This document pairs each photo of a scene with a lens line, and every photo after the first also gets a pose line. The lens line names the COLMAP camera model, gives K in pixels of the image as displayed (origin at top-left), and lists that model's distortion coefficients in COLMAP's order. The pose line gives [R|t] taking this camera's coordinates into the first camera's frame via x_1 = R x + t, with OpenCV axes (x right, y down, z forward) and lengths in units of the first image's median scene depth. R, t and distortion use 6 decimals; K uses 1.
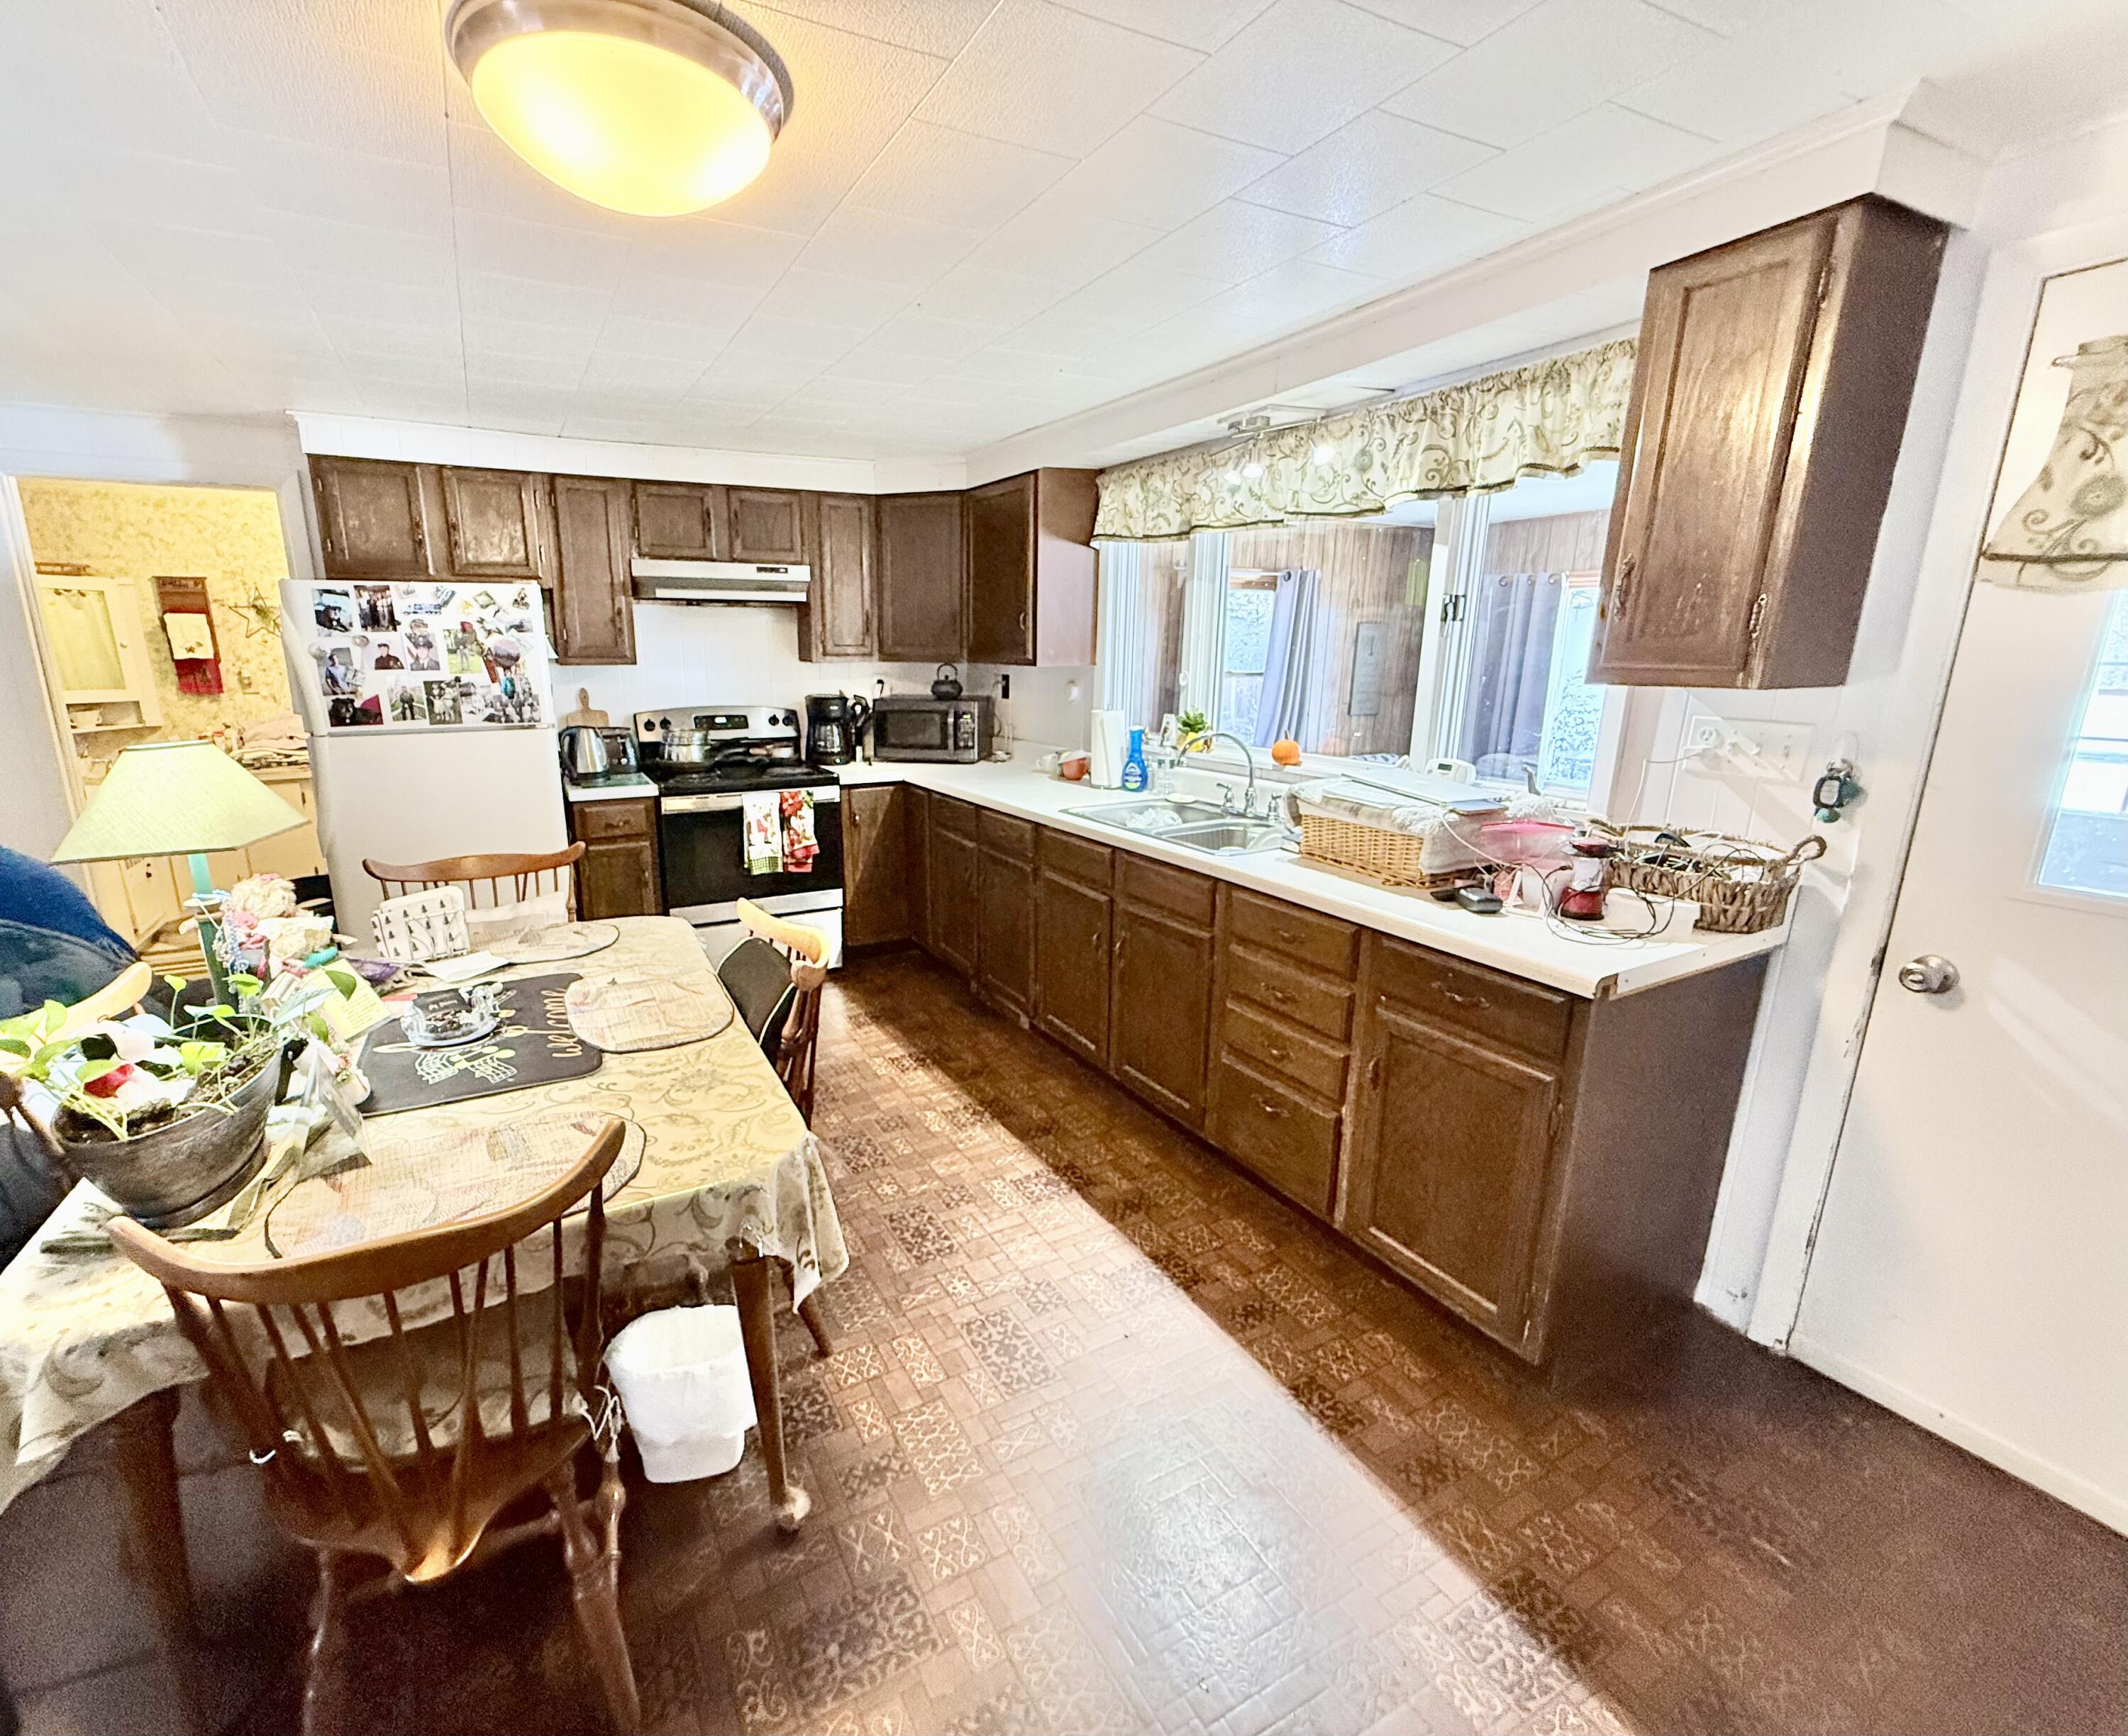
lens RADIAL K [[928.4, 0, 949.7], [0, 928.4, 881.3], [0, 0, 1]] dist [0.002211, 0.001144]
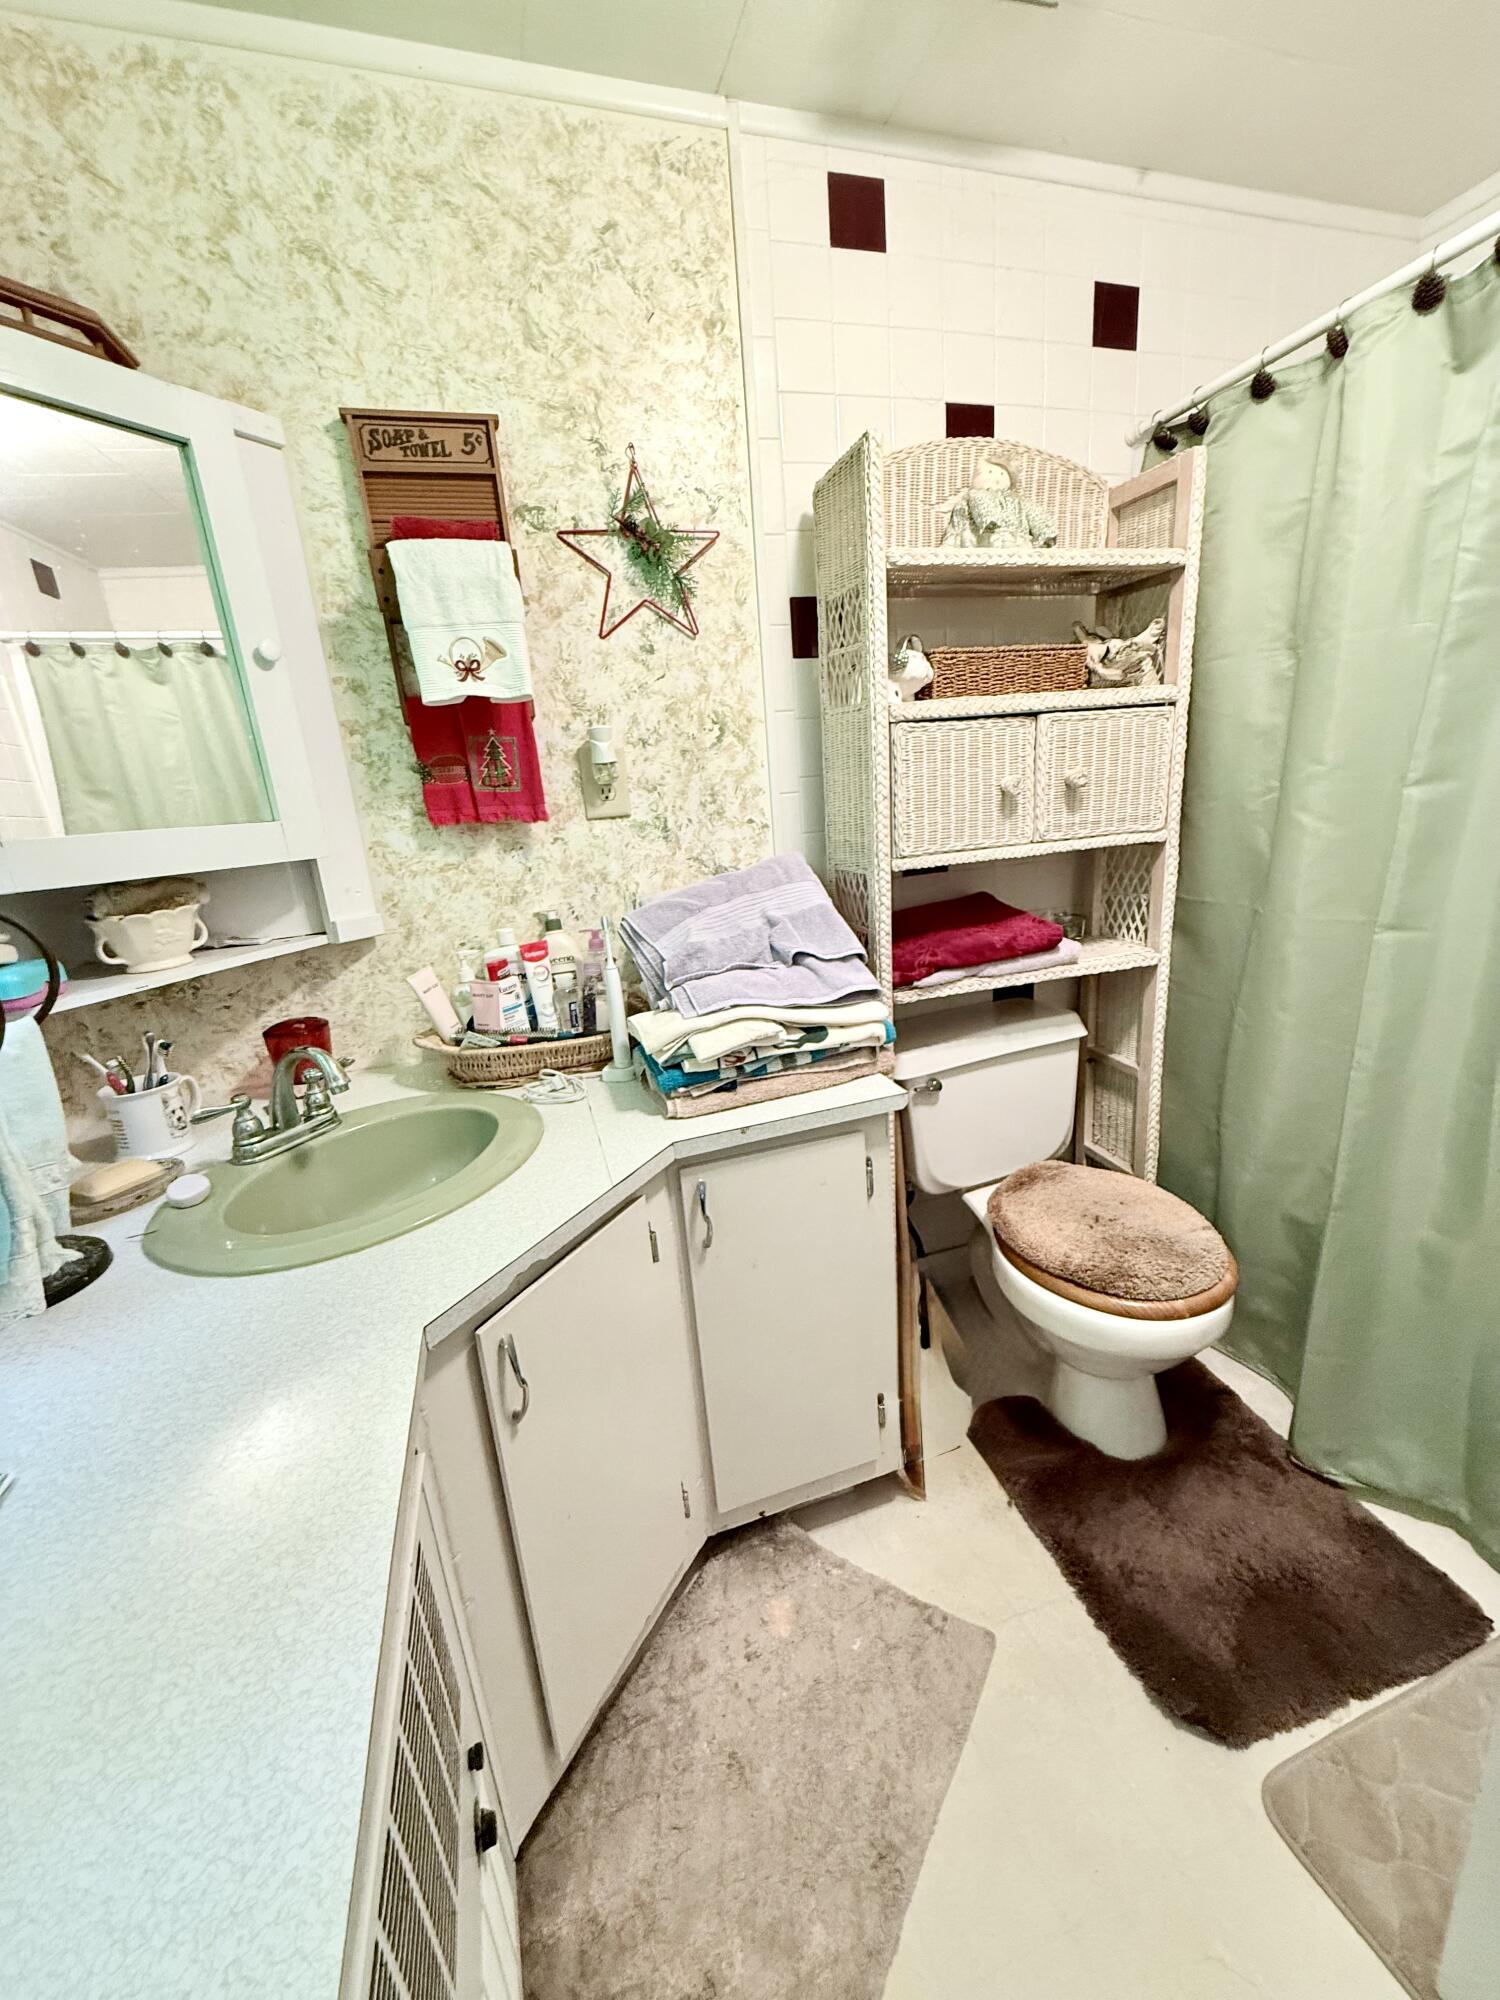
lens RADIAL K [[800.1, 0, 751.0], [0, 800.1, 1003.3], [0, 0, 1]] dist [0.000919, -0.000069]
pose [[0.987269, -0.030848, -0.156038, -0.570158], [0.035130, 0.999076, 0.024759, -0.122676], [0.155130, -0.029926, 0.987441, 0.630161]]
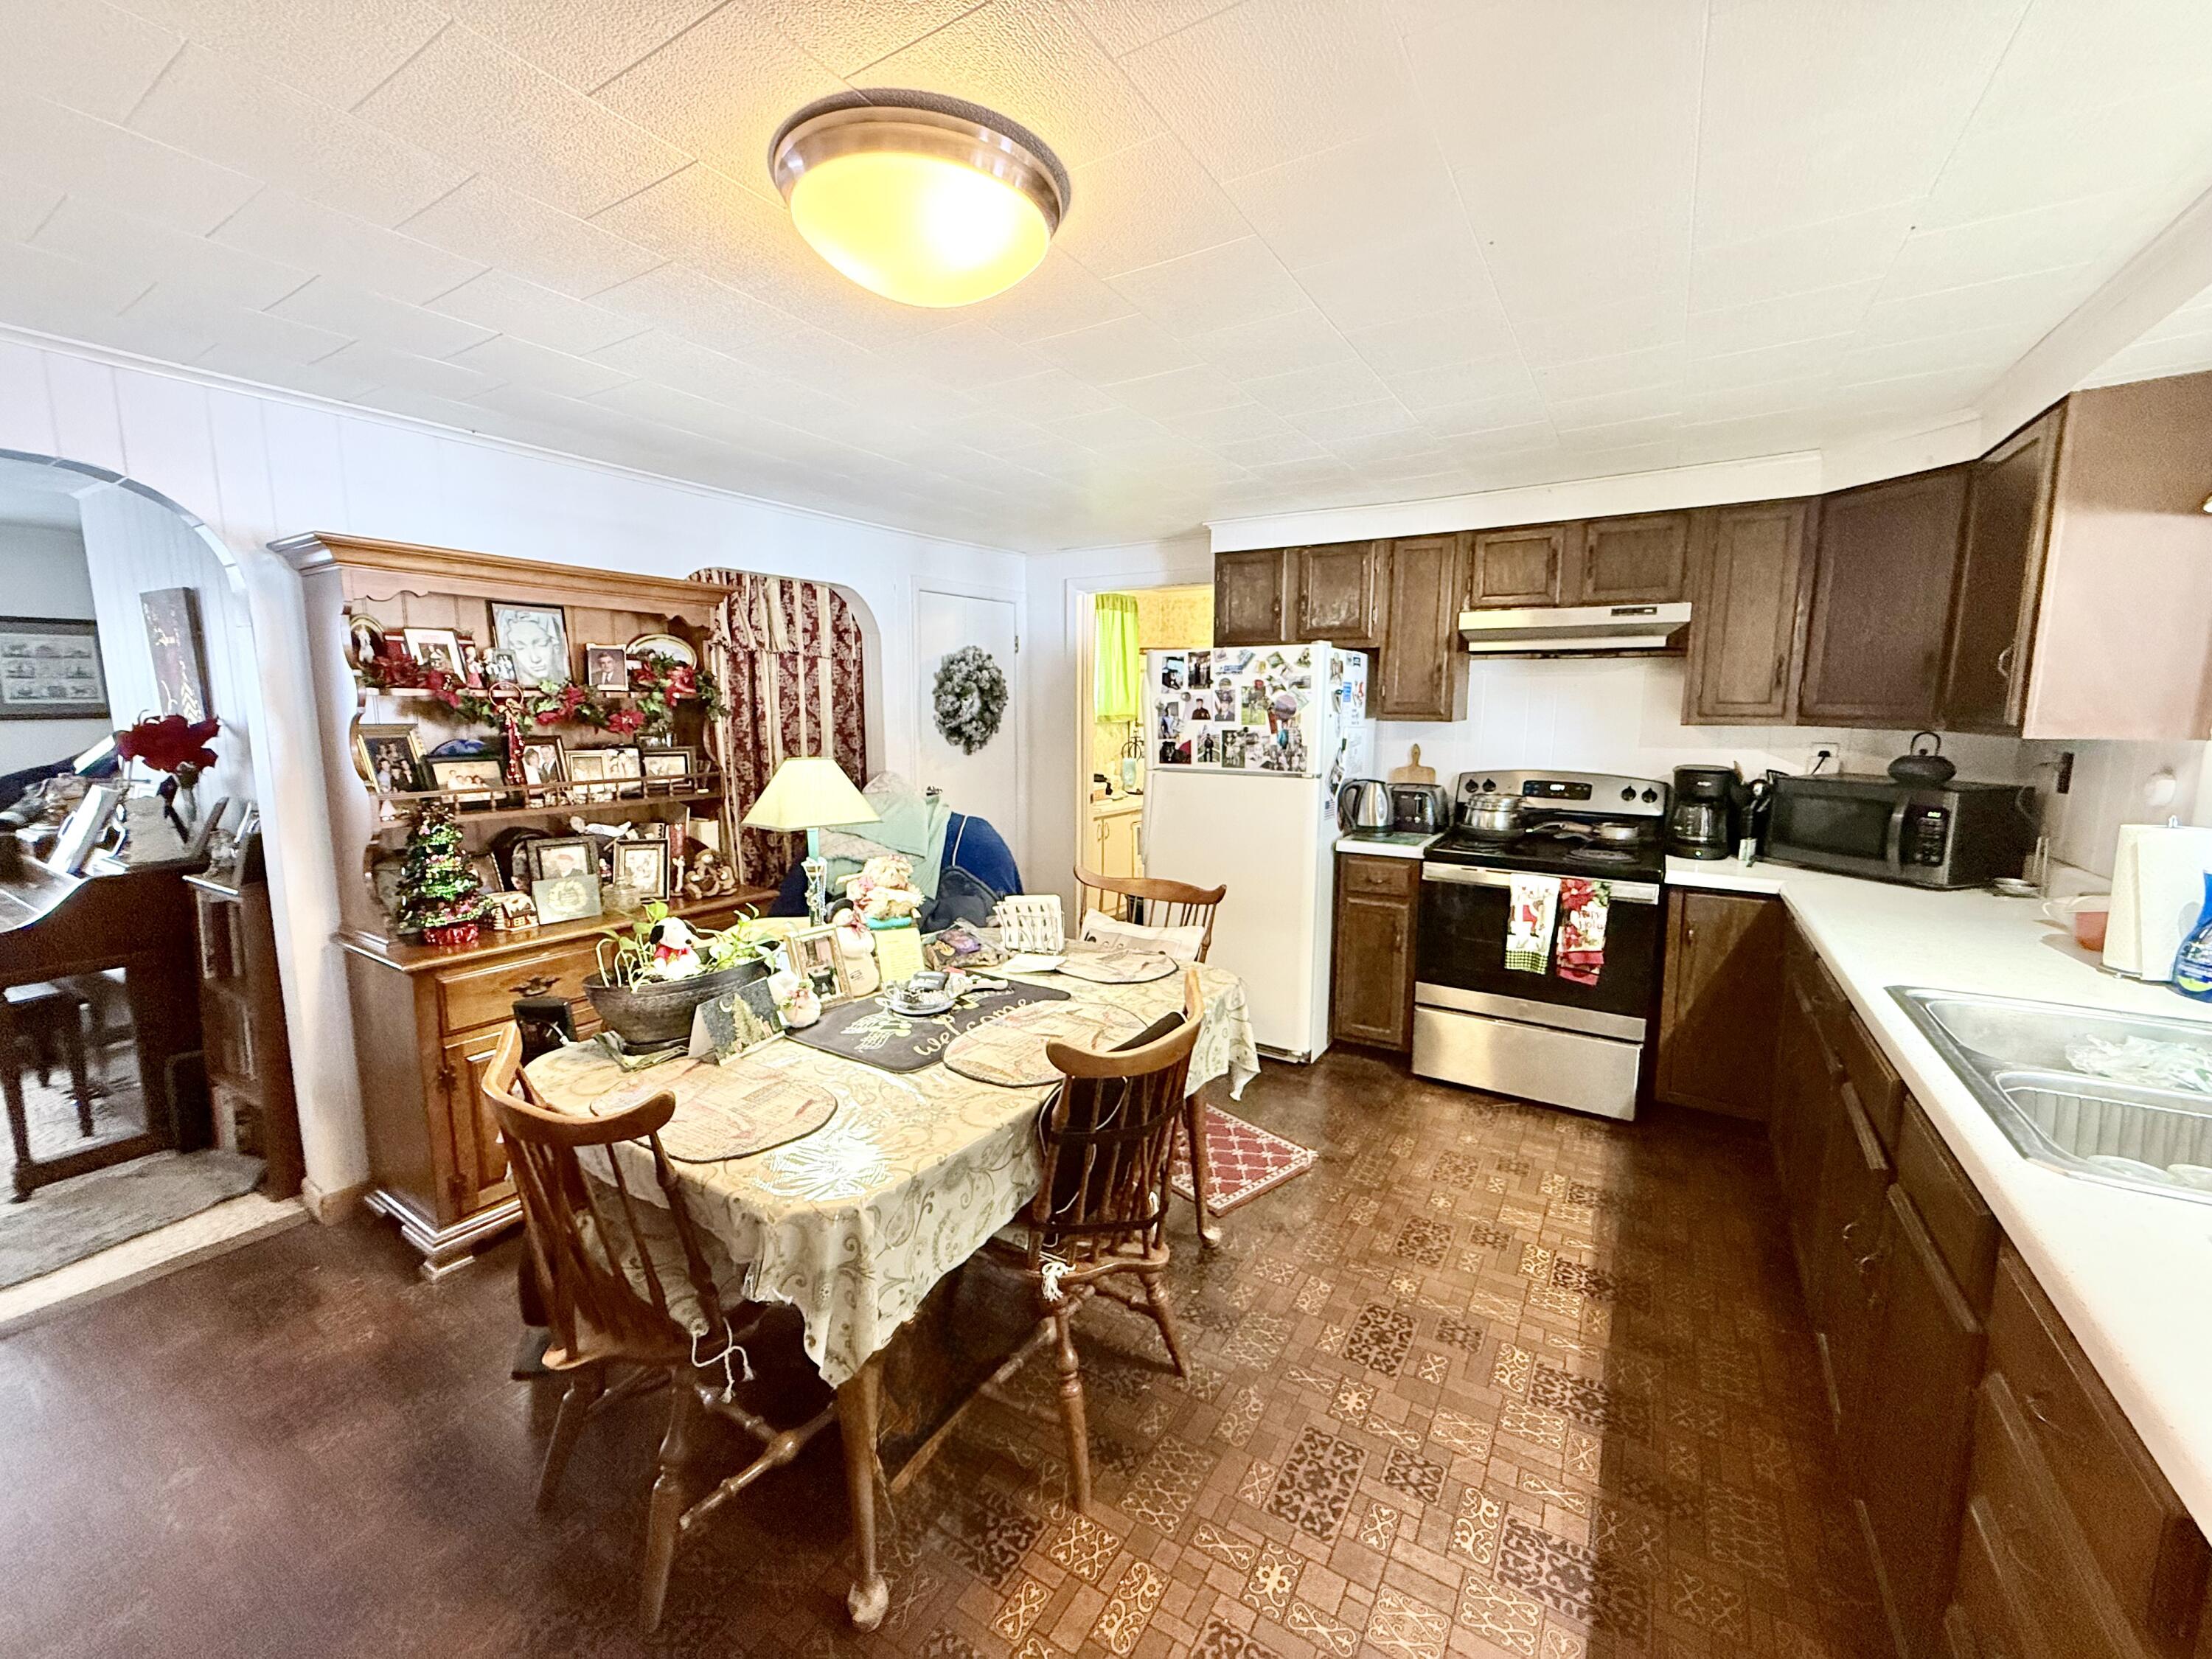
lens RADIAL K [[884.9, 0, 1098.8], [0, 884.9, 827.4], [0, 0, 1]] dist [0.000919, -0.000069]
pose [[0.526883, 0.122609, -0.841048, 0.275511], [-0.215215, 0.976537, 0.007537, -0.063913], [0.822239, 0.177035, 0.540908, 0.263489]]
